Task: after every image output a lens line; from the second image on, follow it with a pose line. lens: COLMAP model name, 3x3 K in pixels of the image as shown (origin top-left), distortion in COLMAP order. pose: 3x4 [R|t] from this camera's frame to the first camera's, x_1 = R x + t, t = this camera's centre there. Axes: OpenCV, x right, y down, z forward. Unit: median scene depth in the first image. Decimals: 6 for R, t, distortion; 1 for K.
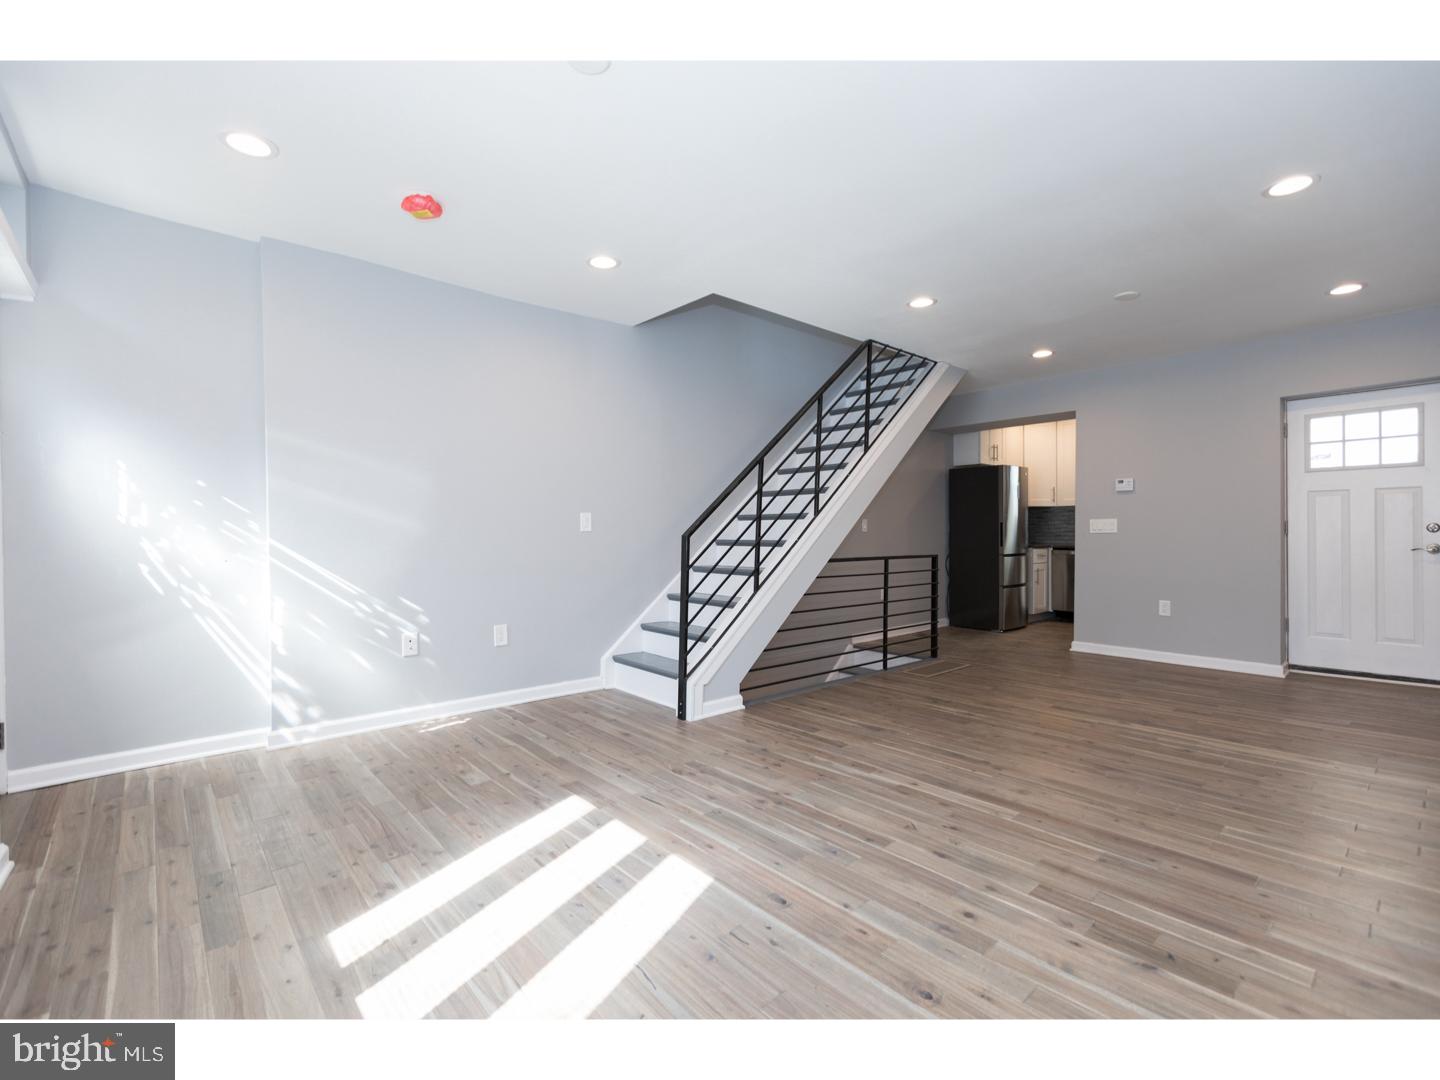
lens RADIAL K [[640.7, 0, 720.7], [0, 640.7, 533.6], [0, 0, 1]] dist [0.000310, 0.000372]
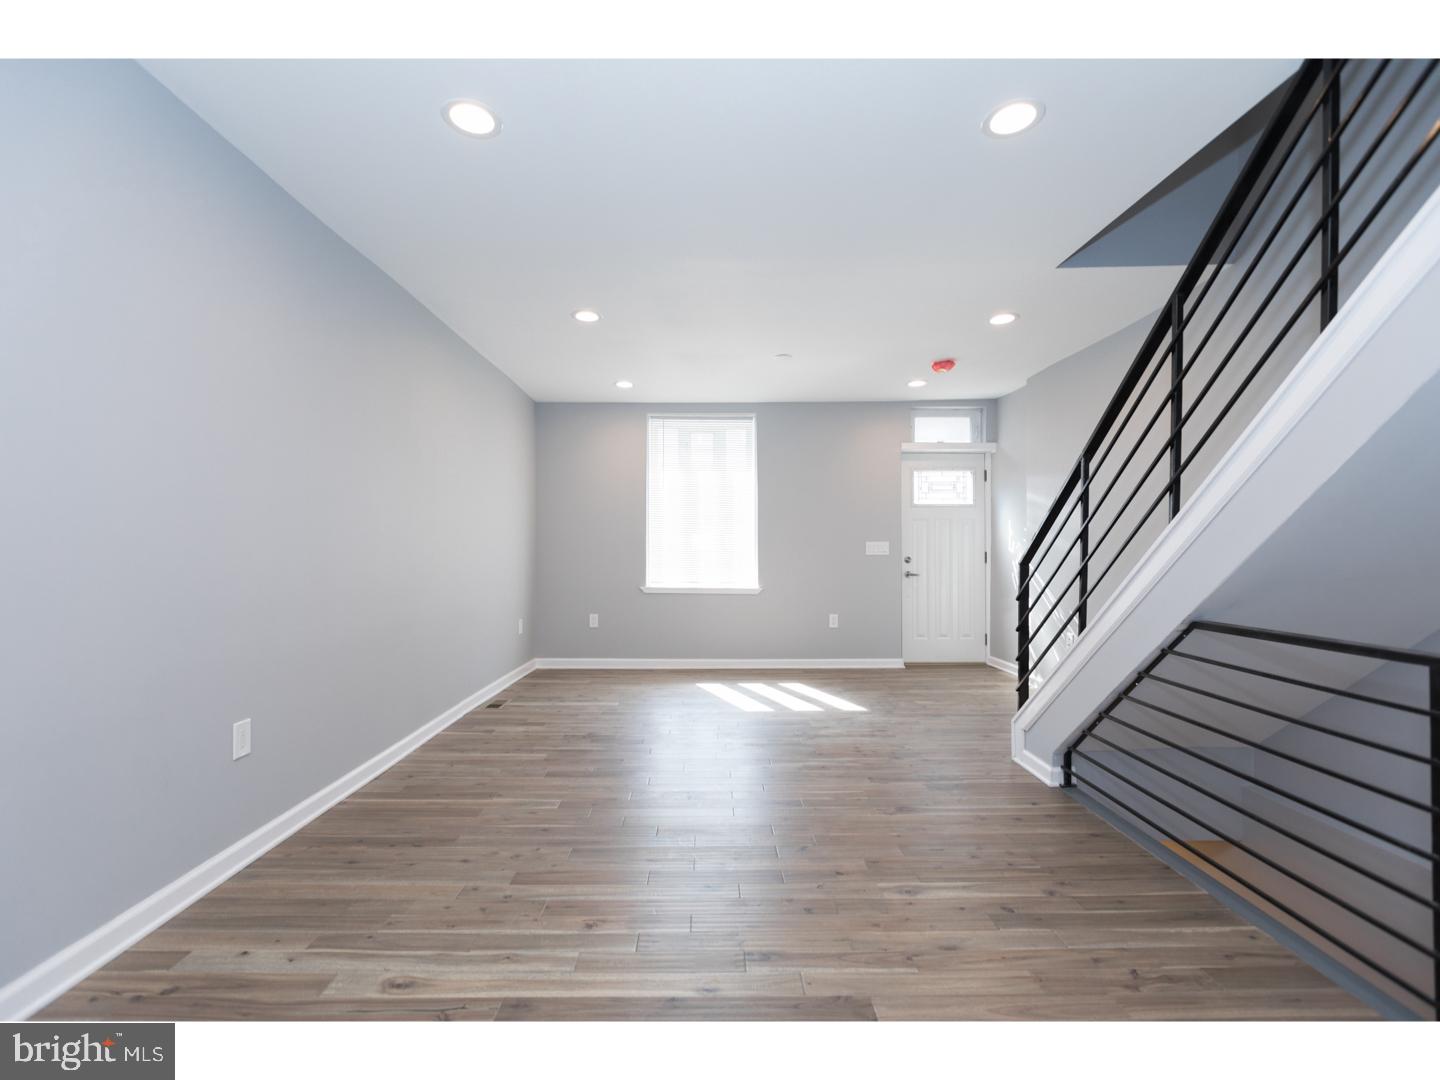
lens RADIAL K [[640.7, 0, 711.5], [0, 640.7, 555.5], [0, 0, 1]] dist [0.000310, 0.000372]
pose [[-0.658352, 0.012218, -0.752611, 1.057489], [0.003795, 0.999909, 0.012913, -0.025145], [0.752700, 0.005645, -0.658339, 1.420574]]
